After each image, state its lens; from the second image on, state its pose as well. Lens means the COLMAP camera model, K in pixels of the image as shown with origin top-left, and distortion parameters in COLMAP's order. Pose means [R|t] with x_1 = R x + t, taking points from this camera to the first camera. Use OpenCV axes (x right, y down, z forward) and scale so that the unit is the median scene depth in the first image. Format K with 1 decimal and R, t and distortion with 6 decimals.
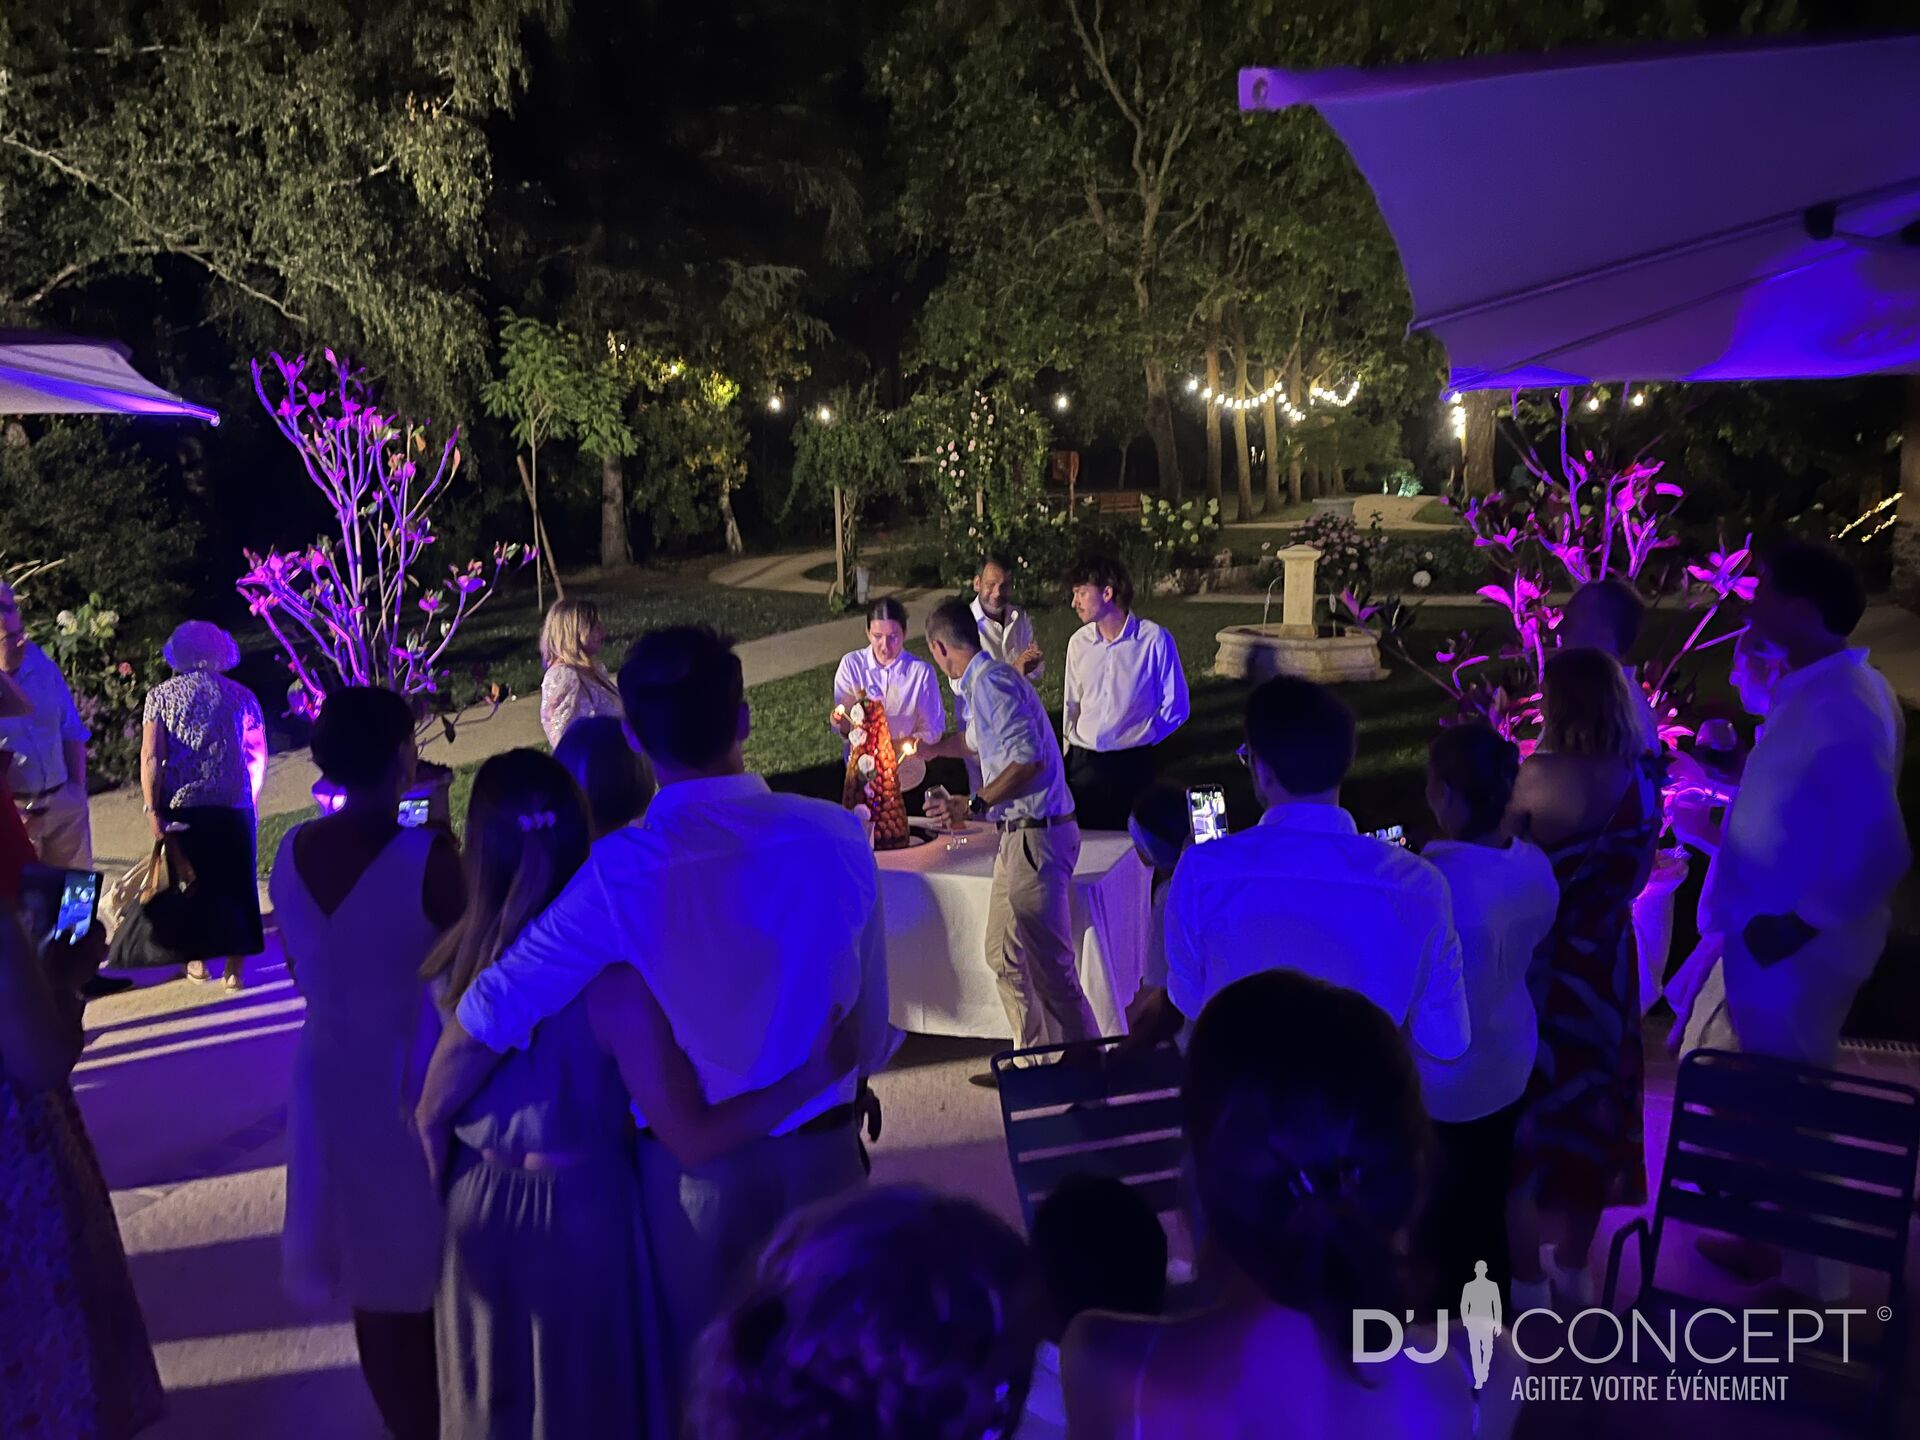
lens RADIAL K [[1447.4, 0, 950.7], [0, 1447.4, 738.7], [0, 0, 1]] dist [0.048553, -0.070838]
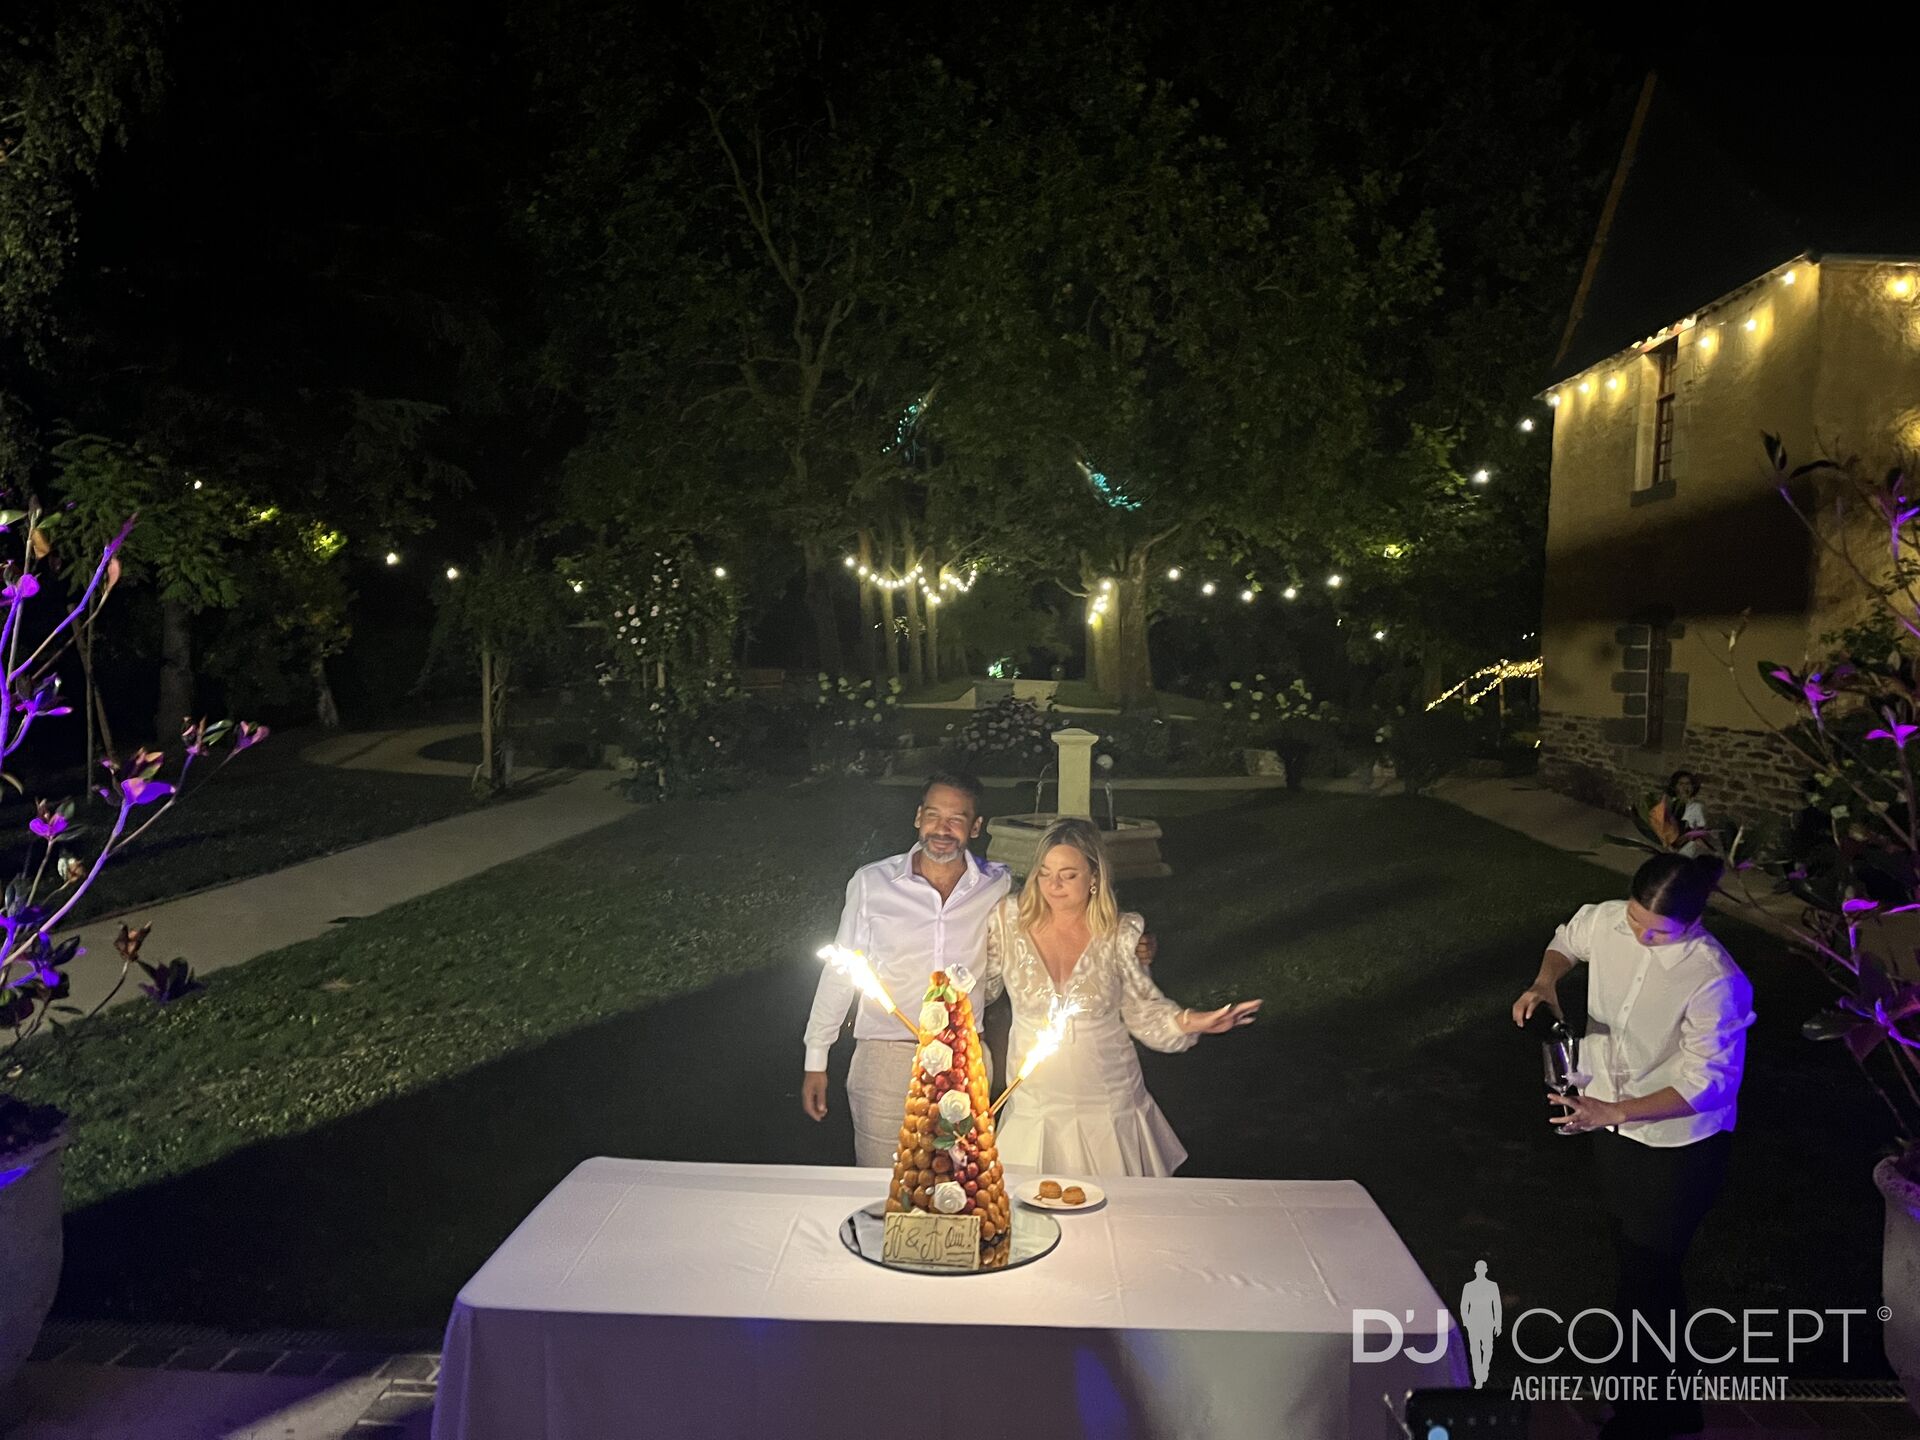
lens RADIAL K [[1447.4, 0, 973.1], [0, 1447.4, 721.8], [0, 0, 1]] dist [0.048553, -0.070838]
pose [[0.955550, 0.011672, 0.294597, -0.048838], [0.027710, 0.991237, -0.129153, -0.013051], [-0.293523, 0.131576, 0.946854, 0.095493]]
